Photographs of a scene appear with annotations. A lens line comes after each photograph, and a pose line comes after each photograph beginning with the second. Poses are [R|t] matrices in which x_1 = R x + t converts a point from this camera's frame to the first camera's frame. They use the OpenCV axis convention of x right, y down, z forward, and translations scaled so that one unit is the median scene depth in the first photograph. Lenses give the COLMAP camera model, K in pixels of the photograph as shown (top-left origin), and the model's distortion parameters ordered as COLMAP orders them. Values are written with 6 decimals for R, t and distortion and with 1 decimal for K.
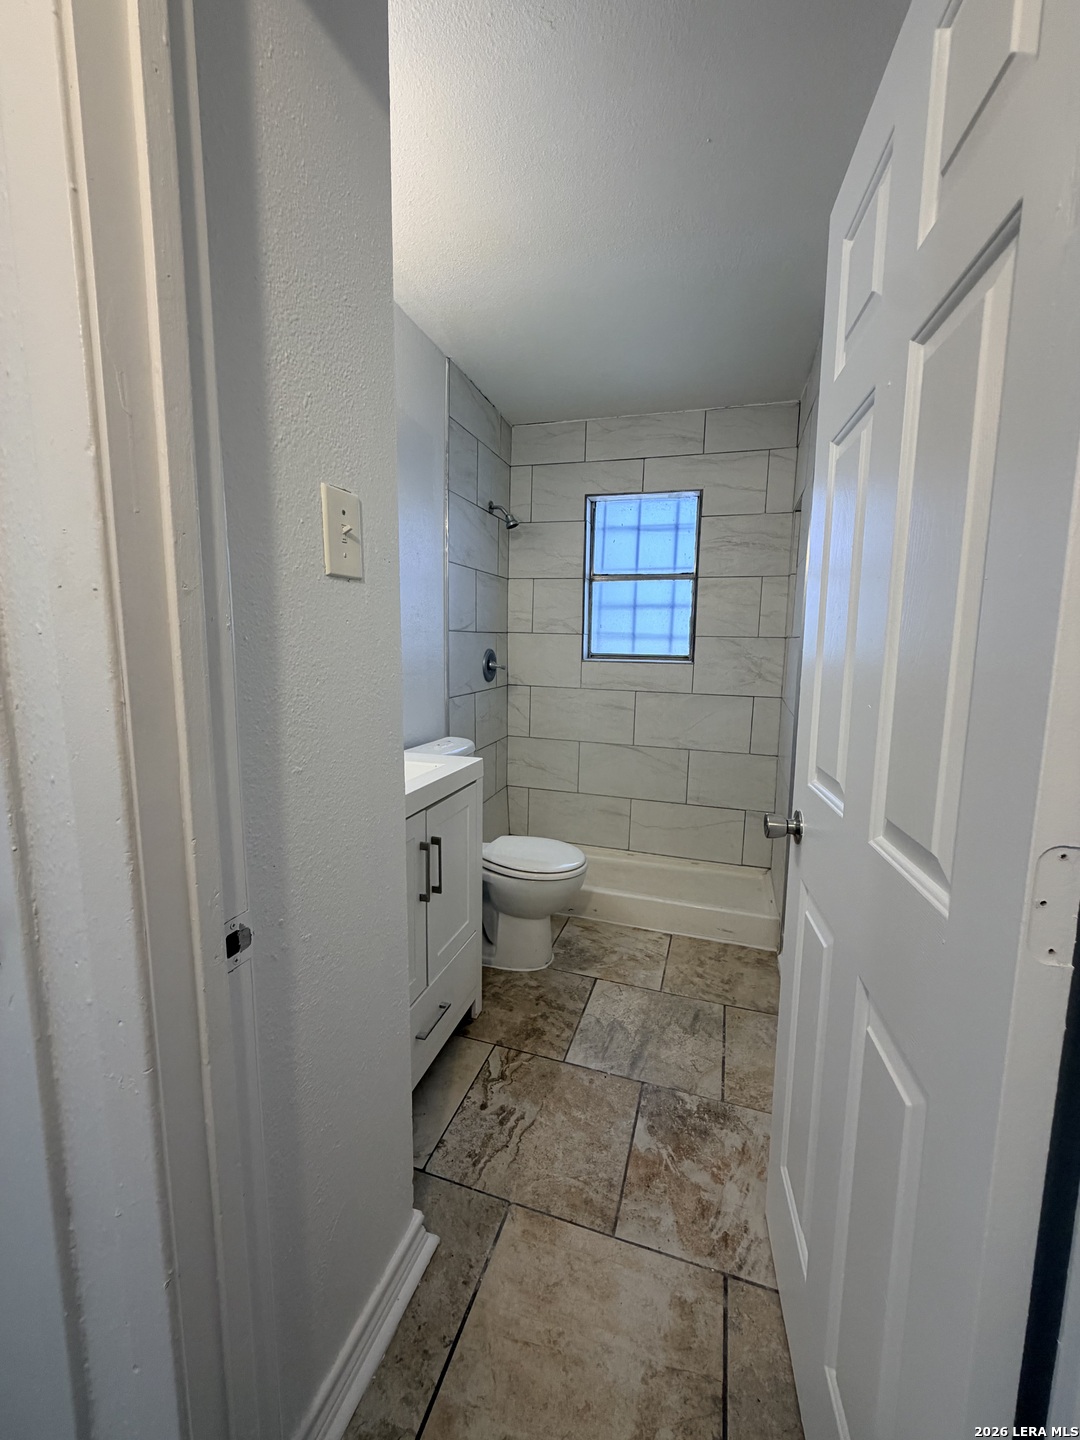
lens RADIAL K [[575.3, 0, 540.6], [0, 575.3, 715.9], [0, 0, 1]] dist [-0.000938, 0.000623]
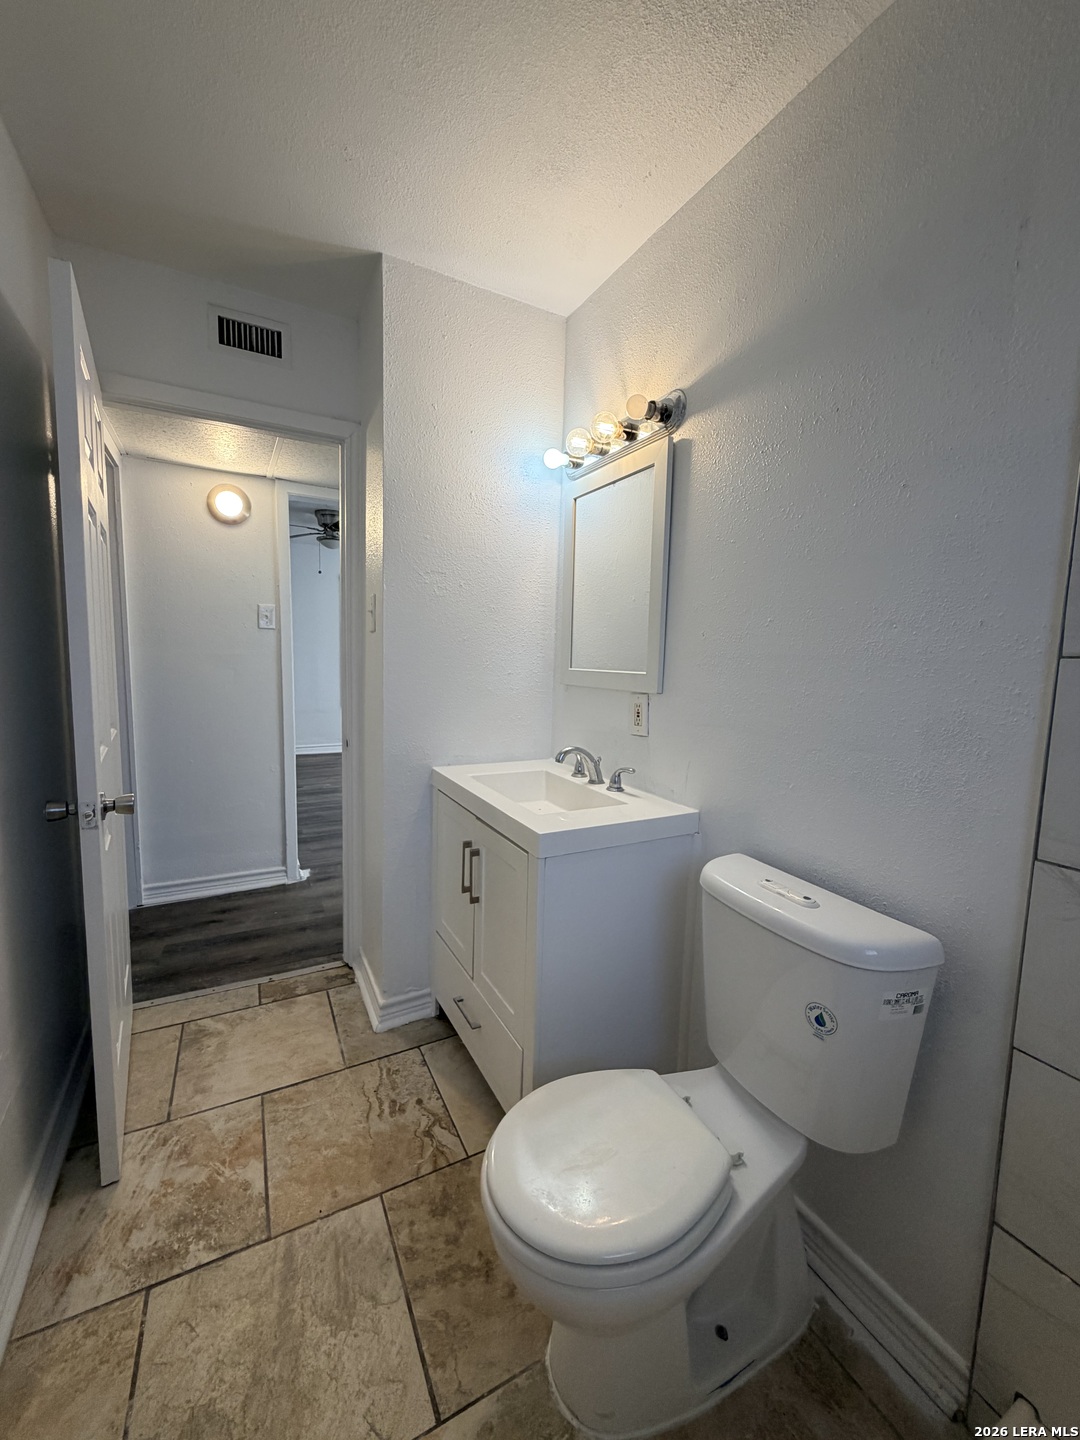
lens RADIAL K [[575.3, 0, 542.0], [0, 575.3, 721.5], [0, 0, 1]] dist [-0.000938, 0.000623]
pose [[-0.700969, 0.043810, -0.711844, 0.326102], [-0.130507, 0.973379, 0.188419, -0.159287], [0.701149, 0.224977, -0.676591, 1.208271]]
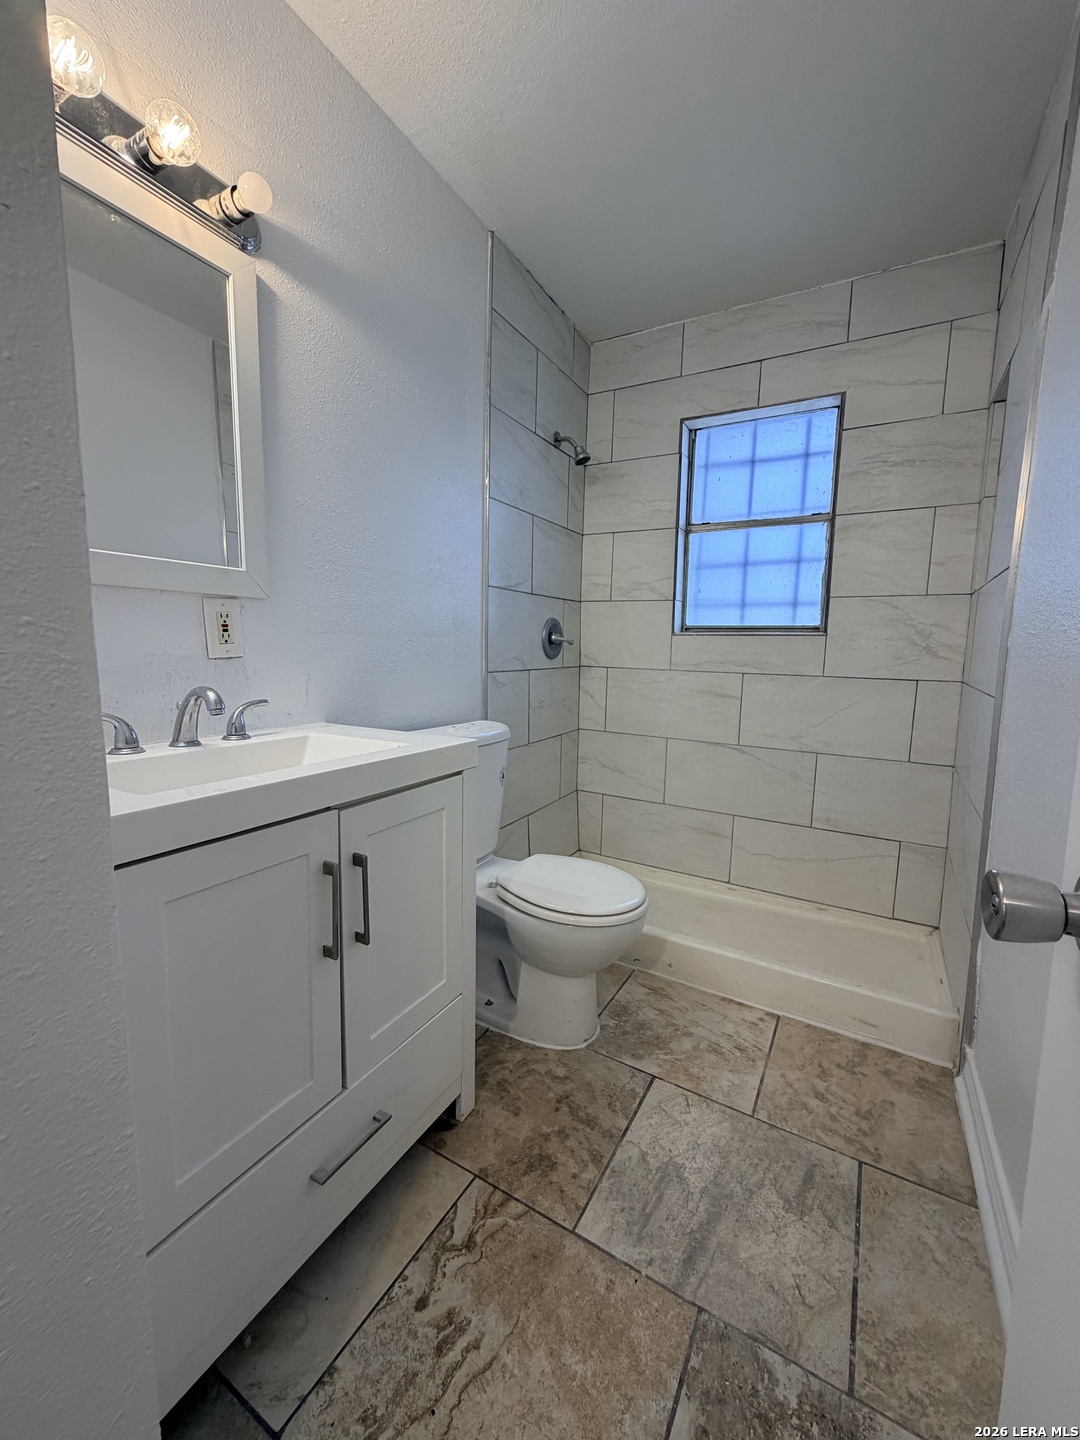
lens RADIAL K [[575.3, 0, 541.3], [0, 575.3, 717.1], [0, 0, 1]] dist [-0.000938, 0.000623]
pose [[0.977424, 0.026613, -0.209605, 0.095549], [-0.029390, 0.999517, -0.010143, 0.043277], [0.209234, 0.016074, 0.977733, 0.297543]]
